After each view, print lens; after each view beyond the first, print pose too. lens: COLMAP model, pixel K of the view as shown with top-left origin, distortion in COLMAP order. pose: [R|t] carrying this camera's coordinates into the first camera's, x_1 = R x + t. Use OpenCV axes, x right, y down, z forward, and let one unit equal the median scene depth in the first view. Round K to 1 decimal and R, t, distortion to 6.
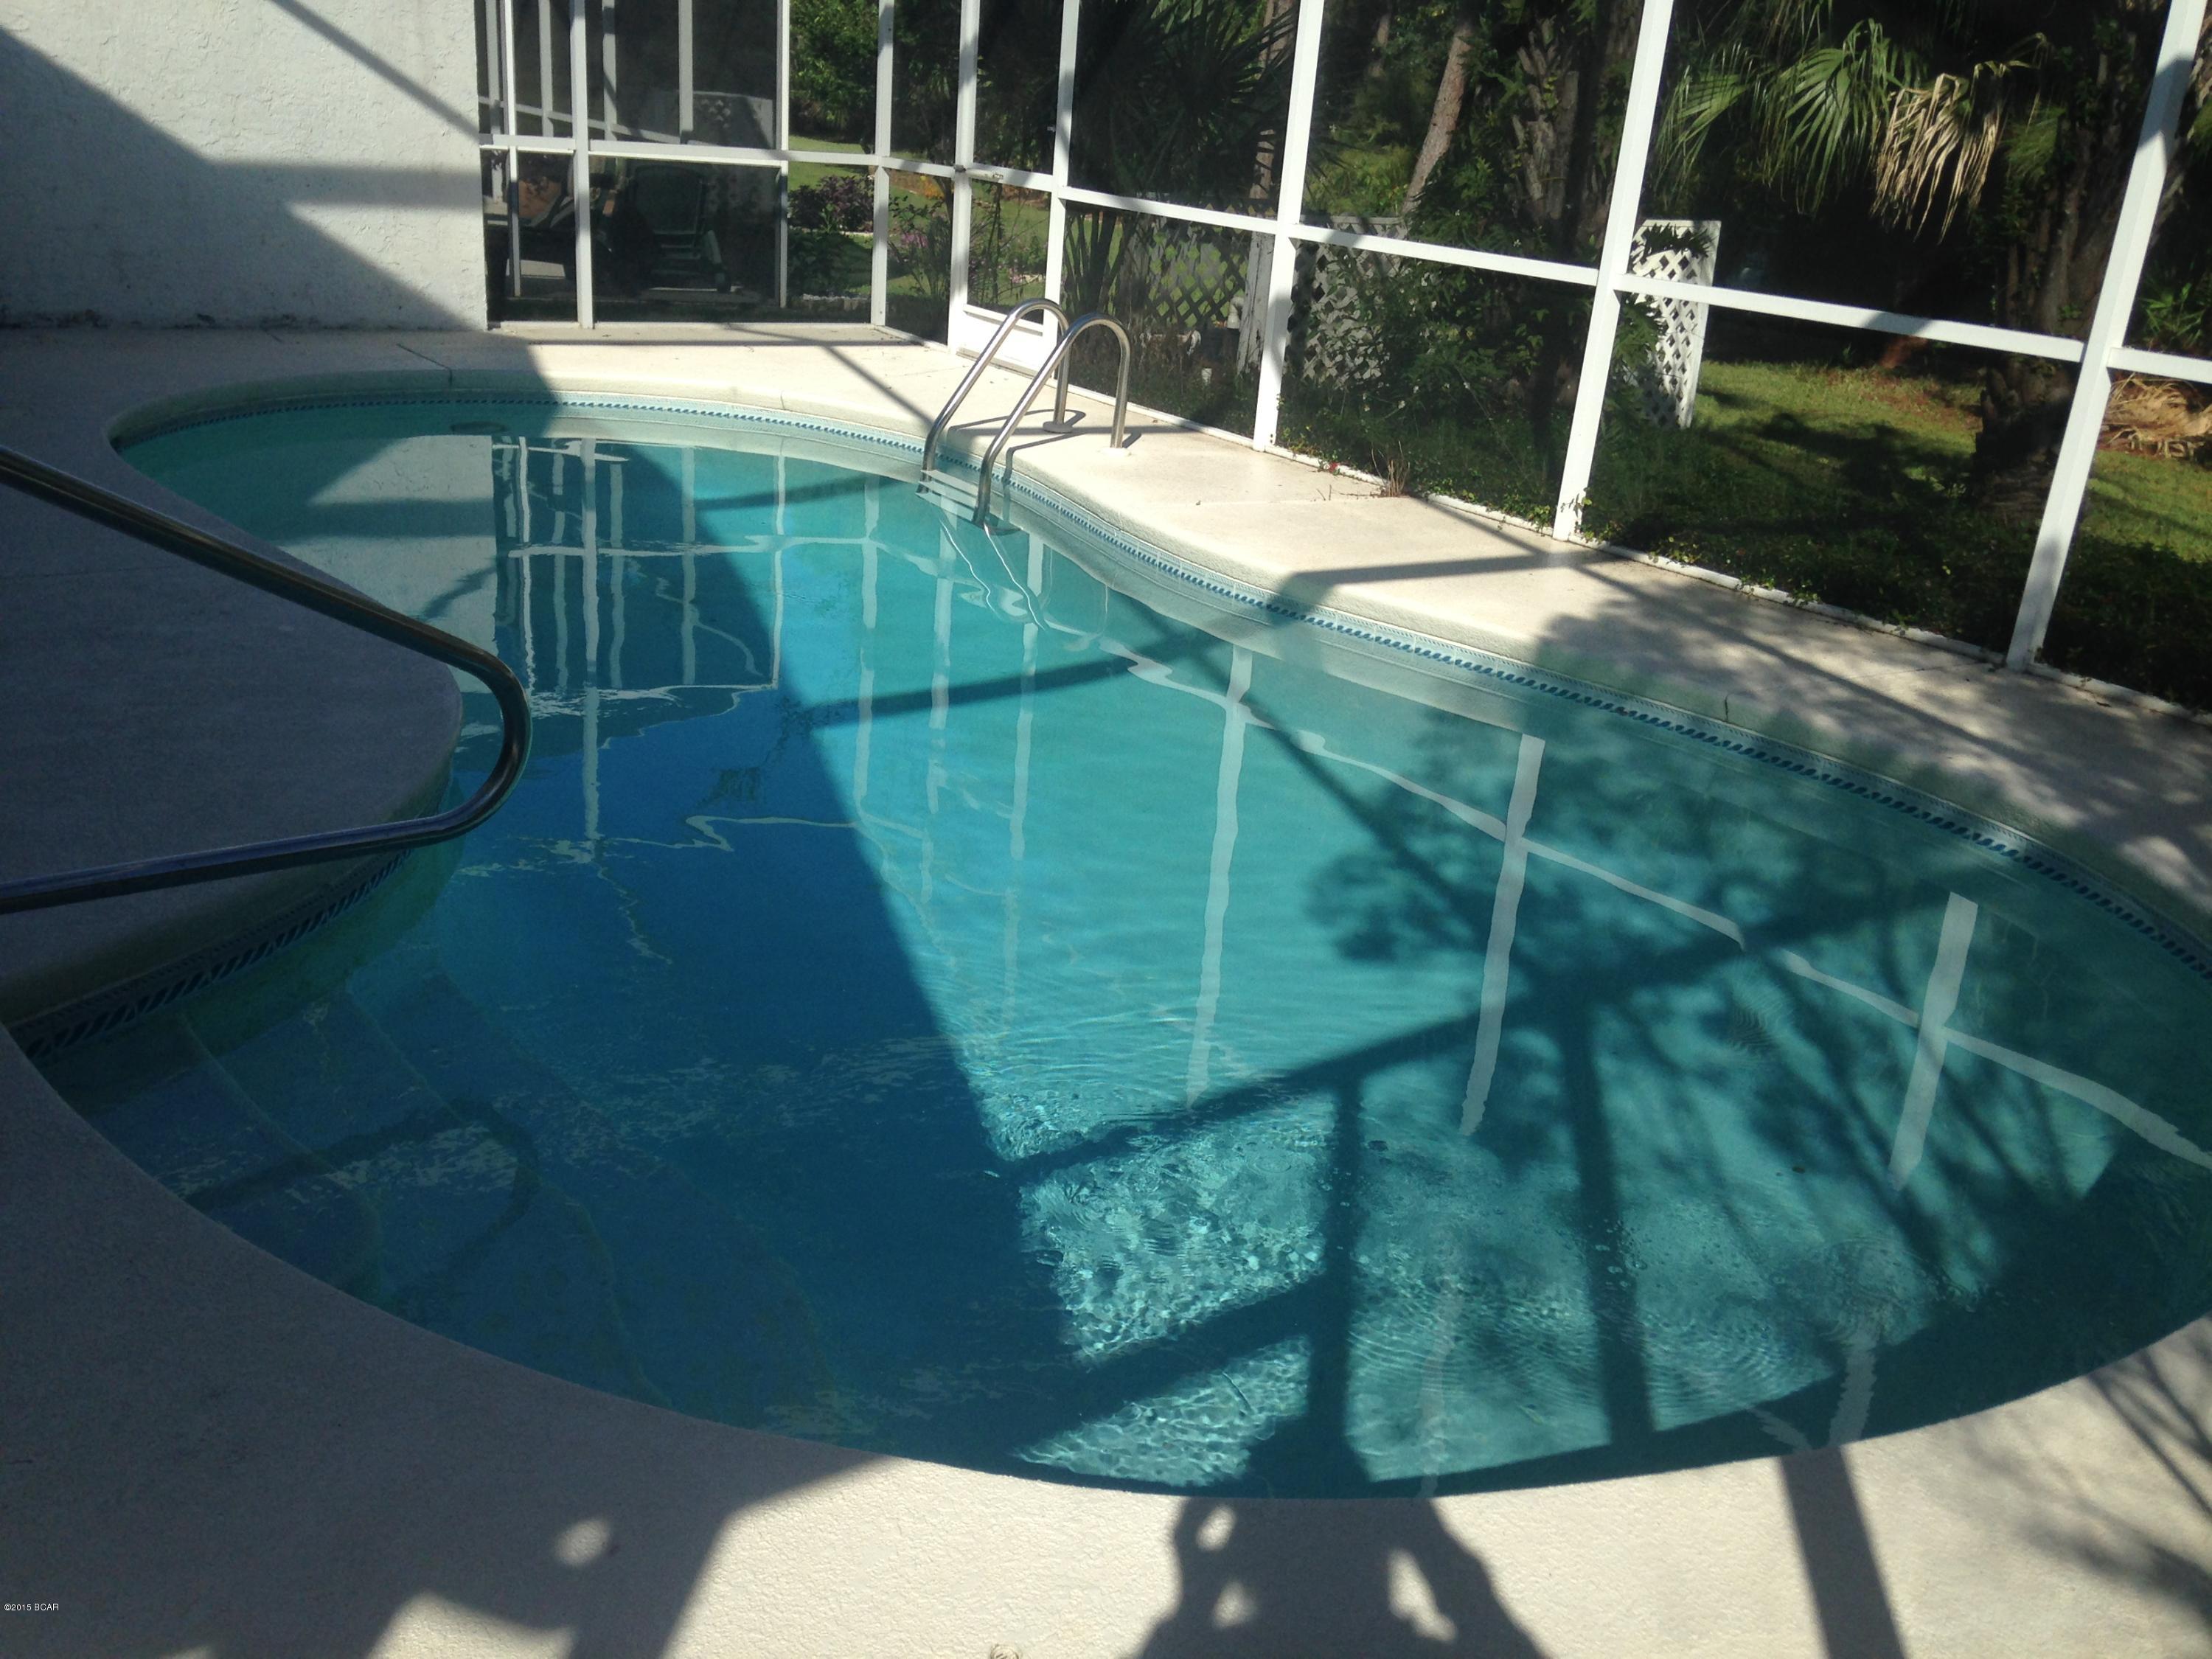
lens RADIAL K [[2088.5, 0, 1111.4], [0, 2088.5, 801.1], [0, 0, 1]] dist [0.181578, -0.316490]
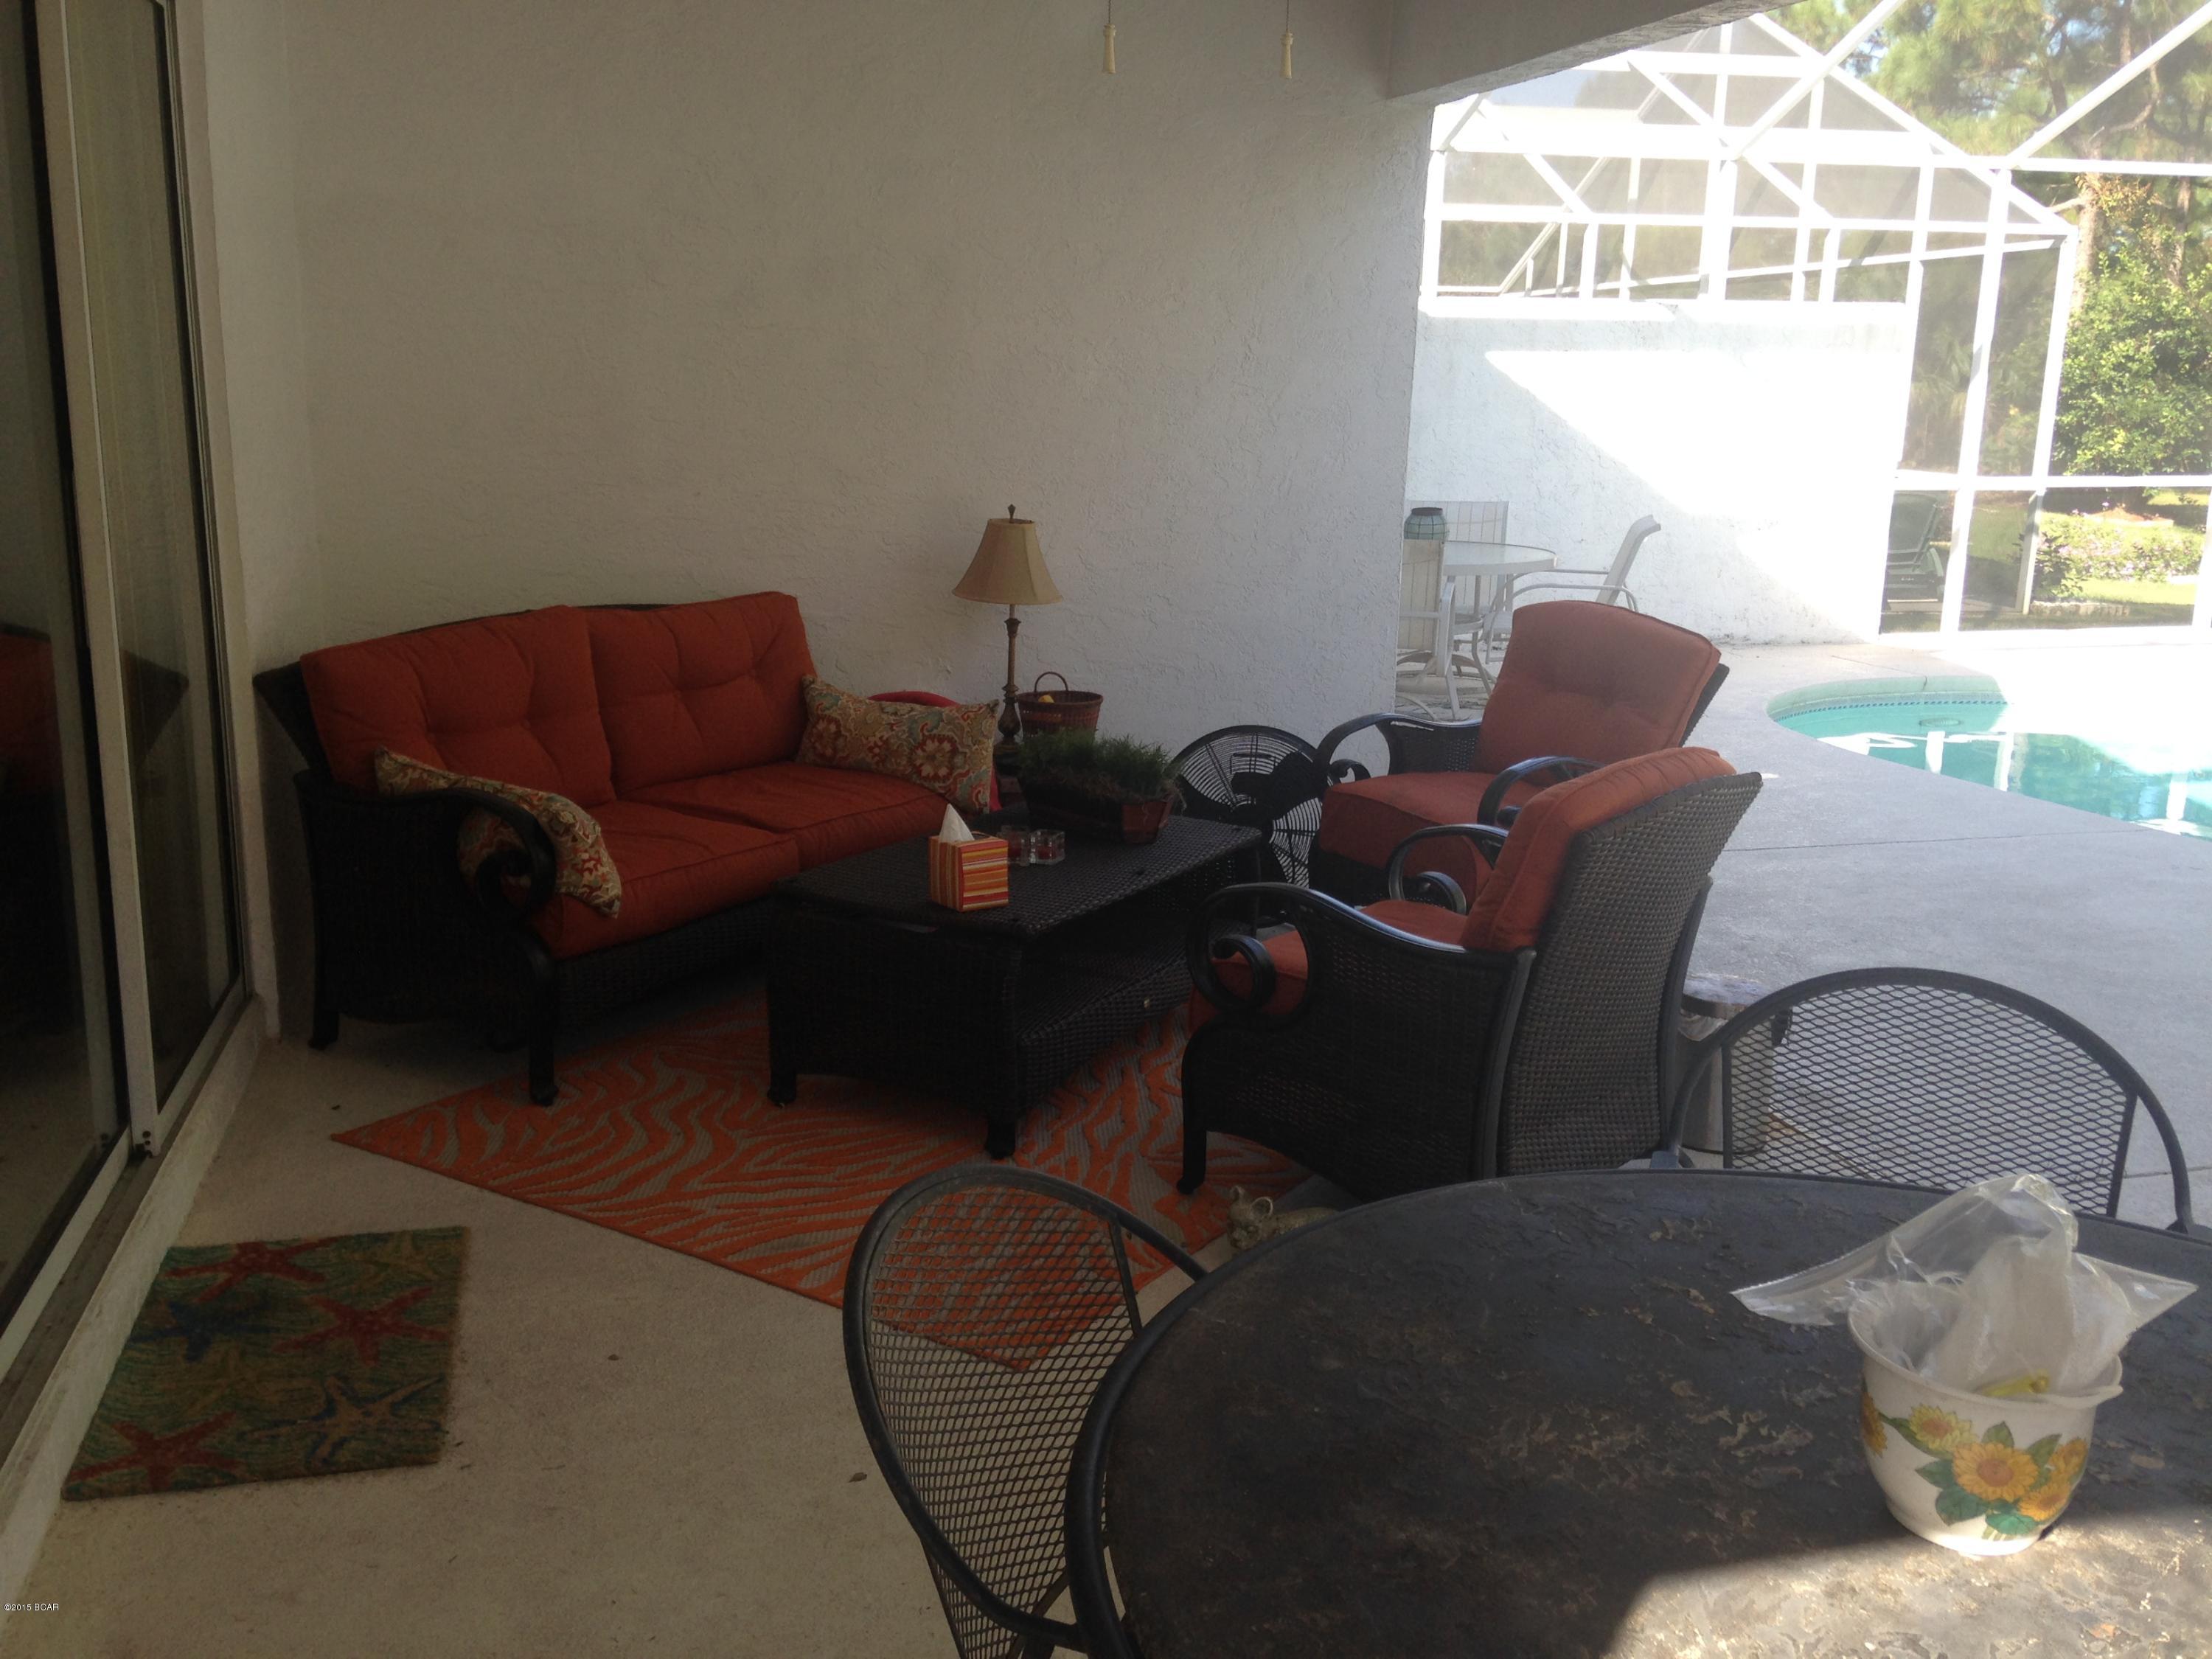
lens RADIAL K [[2088.5, 0, 1111.4], [0, 2088.5, 801.1], [0, 0, 1]] dist [0.181578, -0.316490]
pose [[0.945226, 0.014435, -0.326098, -0.420454], [-0.058977, 0.990132, -0.127122, 0.047962], [0.321045, 0.139391, 0.936750, -0.273414]]
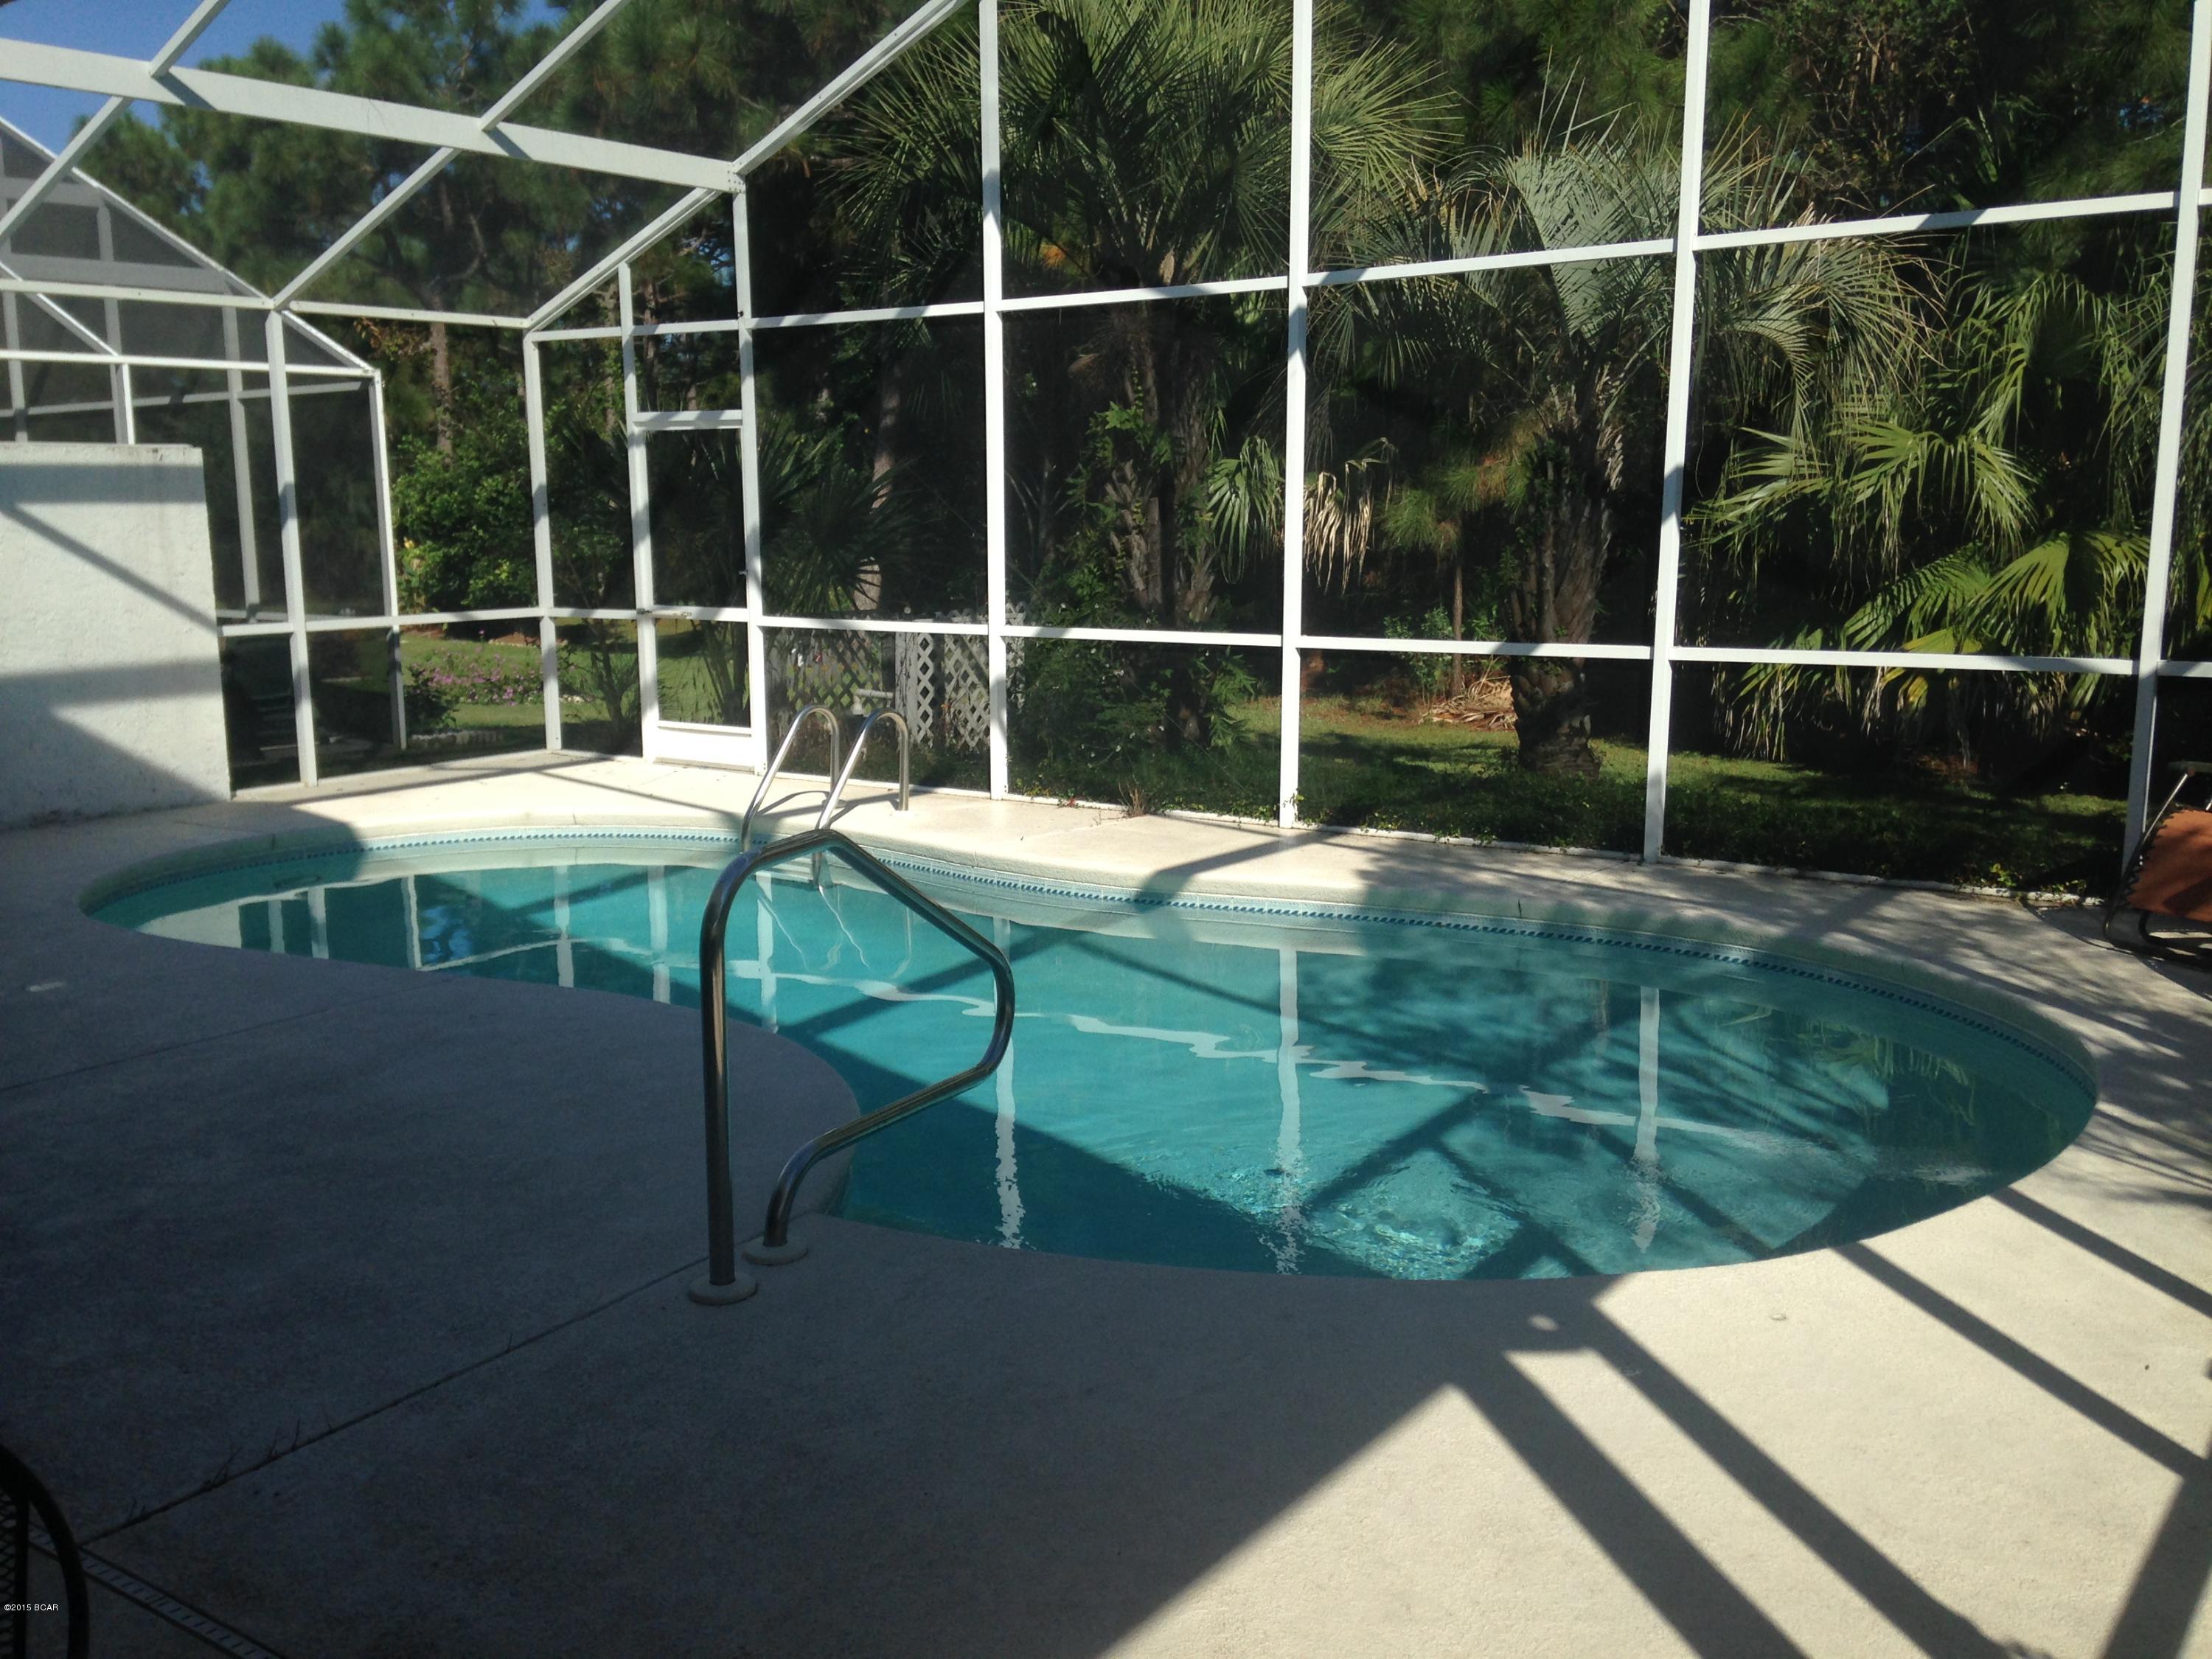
lens RADIAL K [[2088.5, 0, 1111.4], [0, 2088.5, 801.1], [0, 0, 1]] dist [0.181578, -0.316490]
pose [[0.928832, -0.134098, 0.345383, -0.345829], [0.192038, 0.971455, -0.139268, 0.024211], [-0.316849, 0.195684, 0.928071, -0.207785]]
